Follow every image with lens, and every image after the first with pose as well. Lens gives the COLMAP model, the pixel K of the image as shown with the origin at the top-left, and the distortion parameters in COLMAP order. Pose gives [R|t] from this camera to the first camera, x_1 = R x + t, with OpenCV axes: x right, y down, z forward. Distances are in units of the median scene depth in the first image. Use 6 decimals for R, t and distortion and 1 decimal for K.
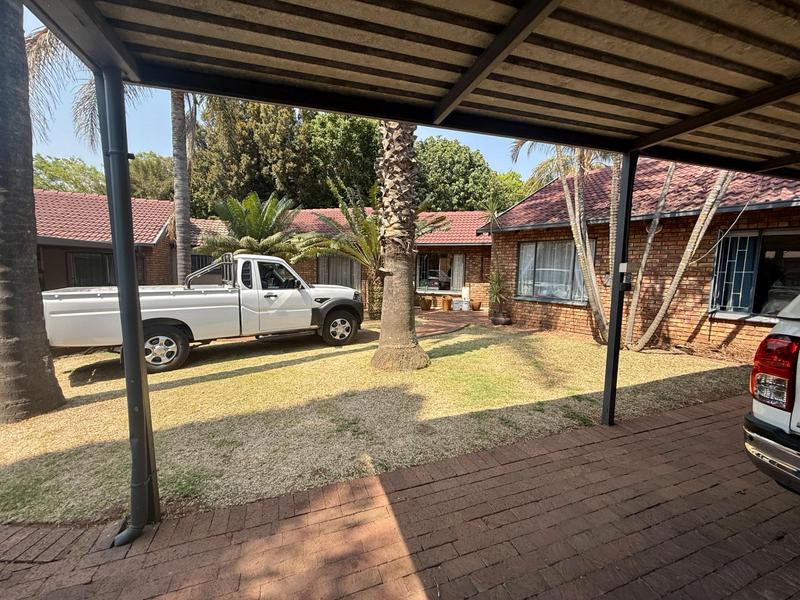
lens RADIAL K [[317.3, 0, 398.6], [0, 317.3, 301.3], [0, 0, 1]] dist [-0.001782, 0.000295]
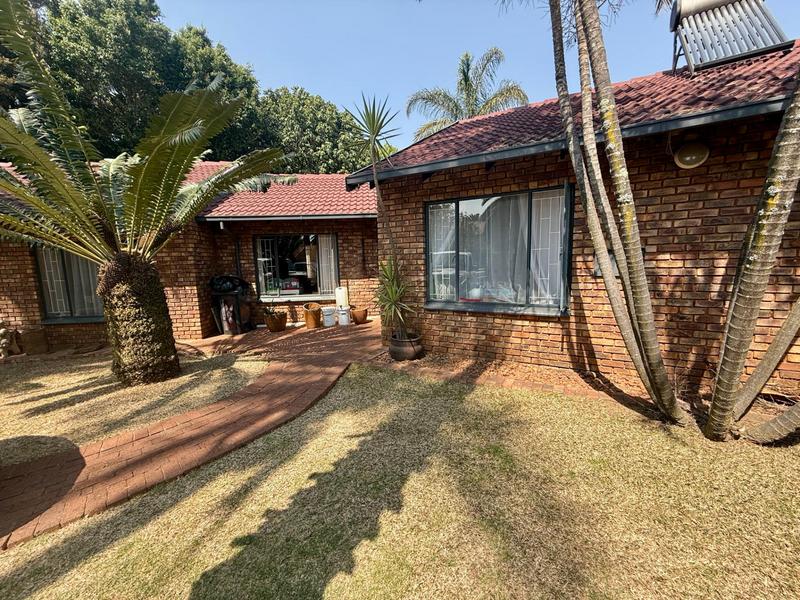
lens RADIAL K [[317.3, 0, 398.6], [0, 317.3, 301.3], [0, 0, 1]] dist [-0.001782, 0.000295]
pose [[0.934253, -0.093845, 0.344042, 0.100498], [0.083547, 0.995502, 0.044670, -0.035543], [-0.346687, -0.012989, 0.937891, 0.377616]]
